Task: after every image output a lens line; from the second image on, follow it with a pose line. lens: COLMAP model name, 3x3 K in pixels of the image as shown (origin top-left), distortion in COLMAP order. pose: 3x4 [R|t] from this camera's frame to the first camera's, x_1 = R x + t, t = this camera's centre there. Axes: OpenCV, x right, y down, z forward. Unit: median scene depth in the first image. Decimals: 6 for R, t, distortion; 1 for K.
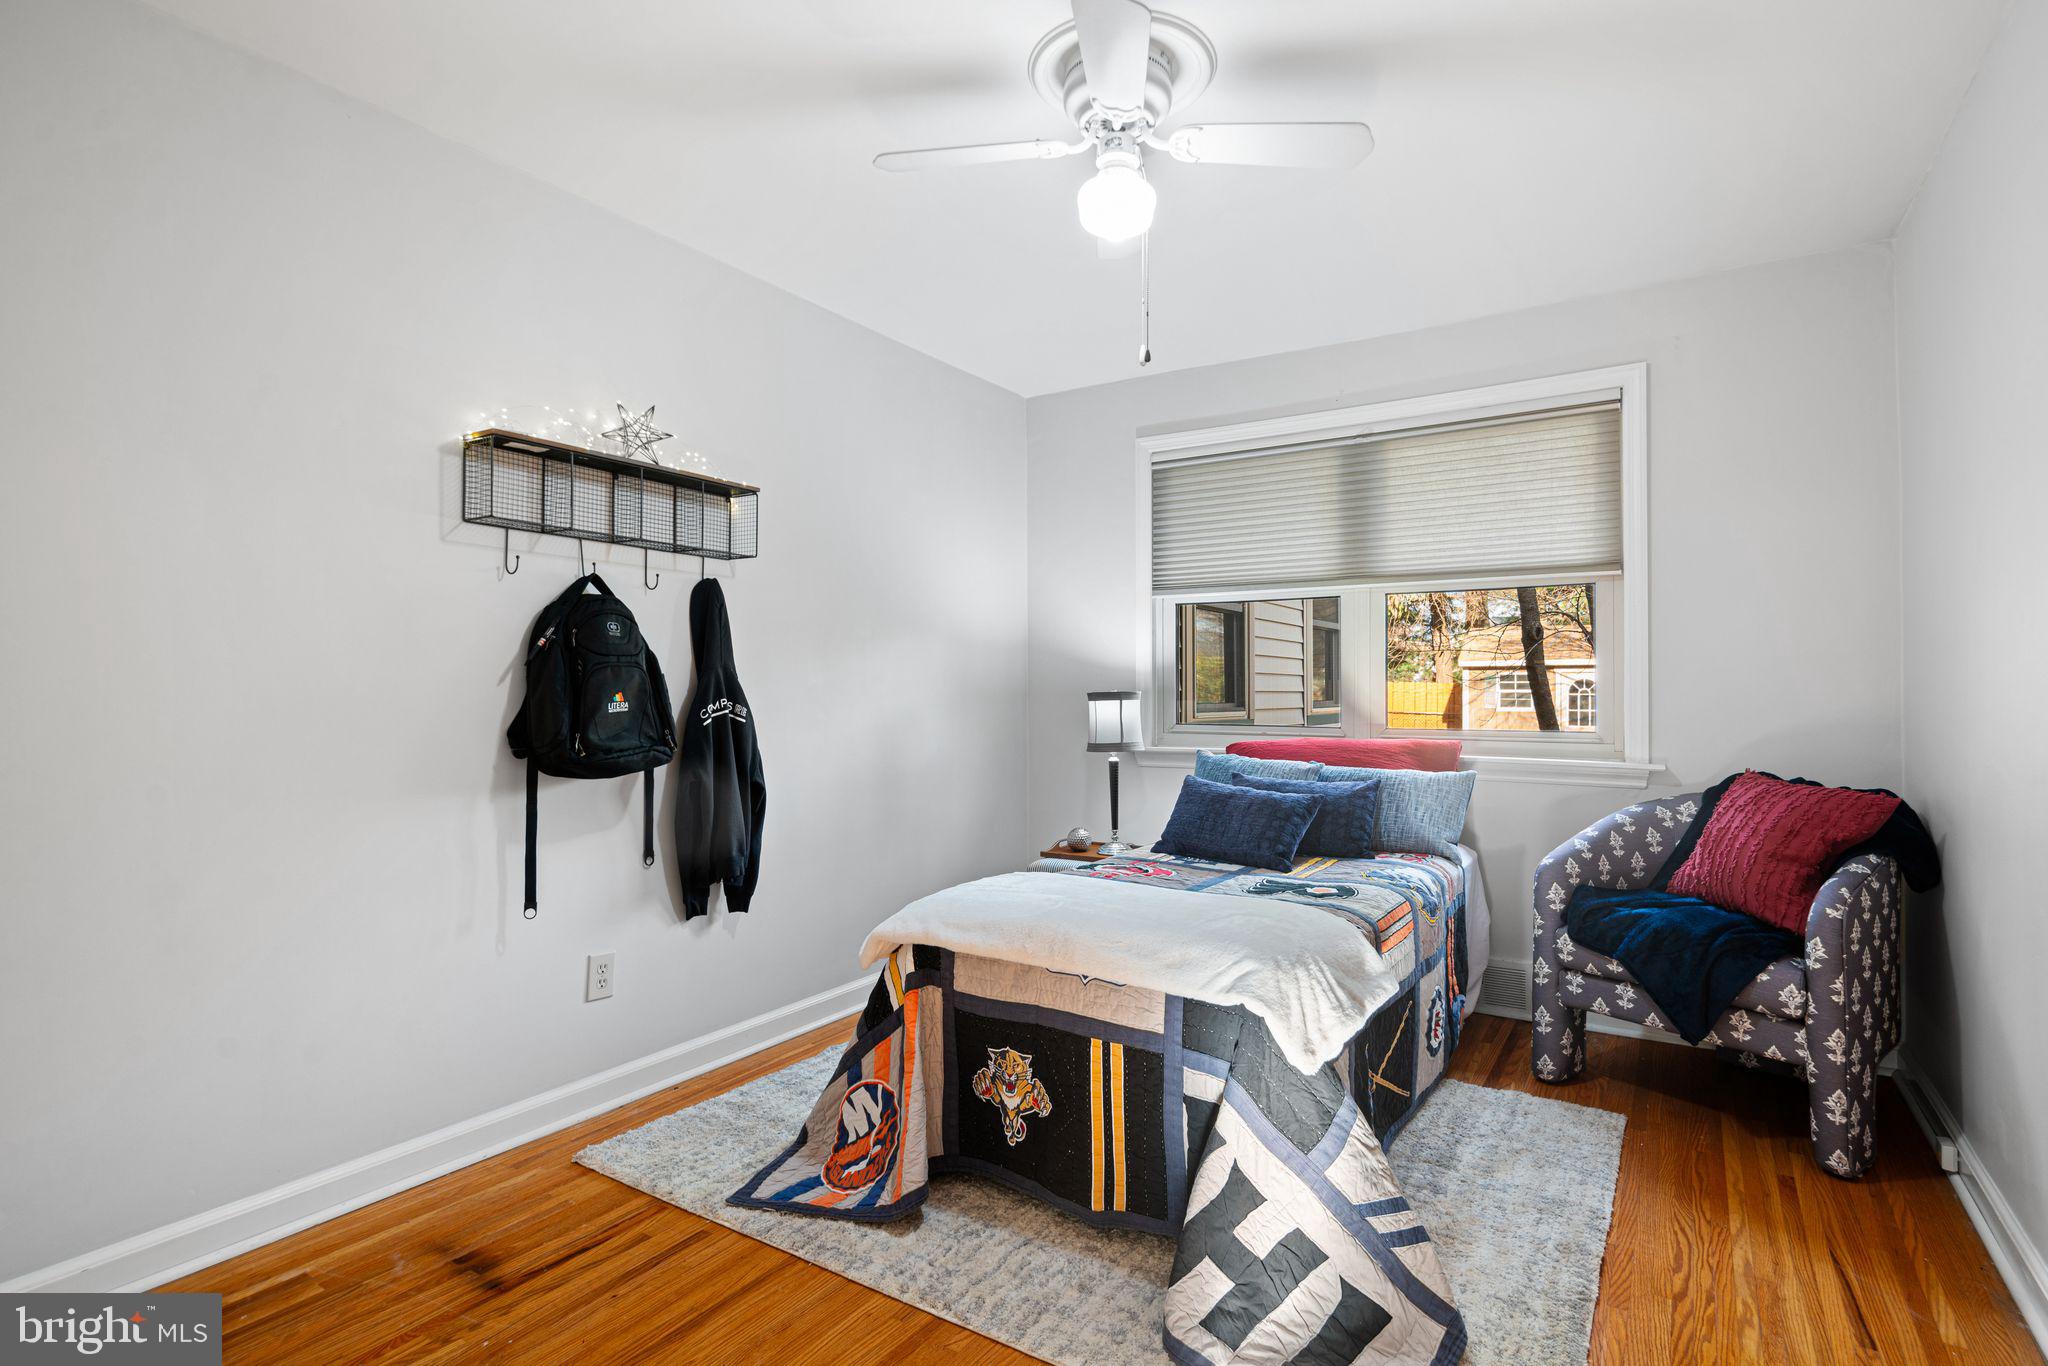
lens RADIAL K [[991.0, 0, 1029.5], [0, 991.0, 673.0], [0, 0, 1]] dist [0.000823, -0.000014]
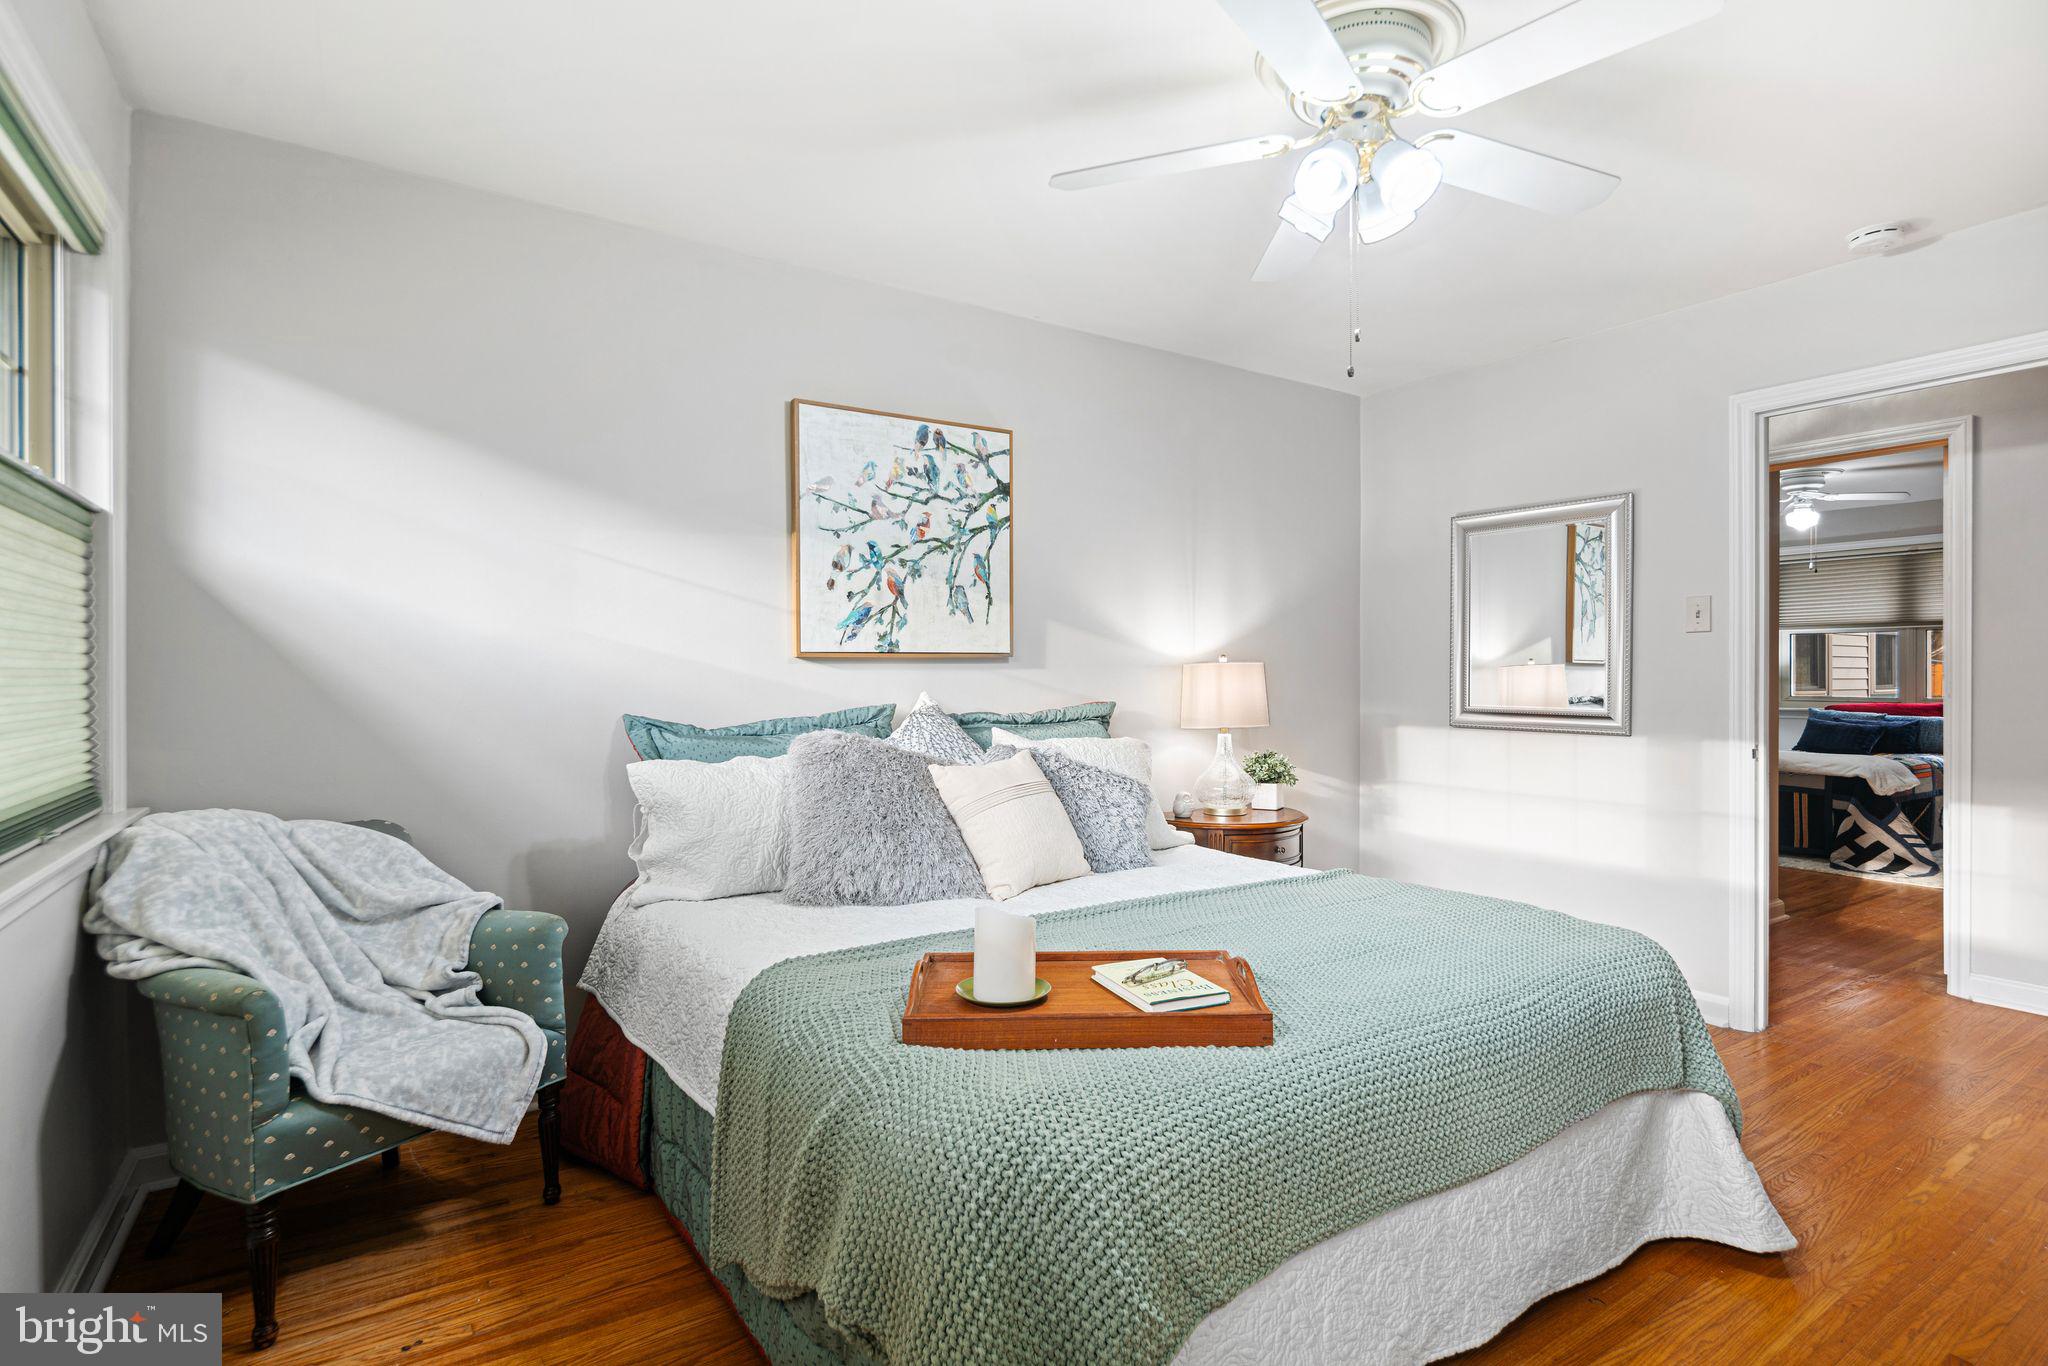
lens RADIAL K [[991.0, 0, 1029.5], [0, 991.0, 673.0], [0, 0, 1]] dist [0.000823, -0.000014]
pose [[0.914237, -0.000288, -0.405181, -0.932490], [0.008078, 0.999814, 0.017516, -0.087787], [0.405100, -0.019287, 0.914069, -3.014855]]
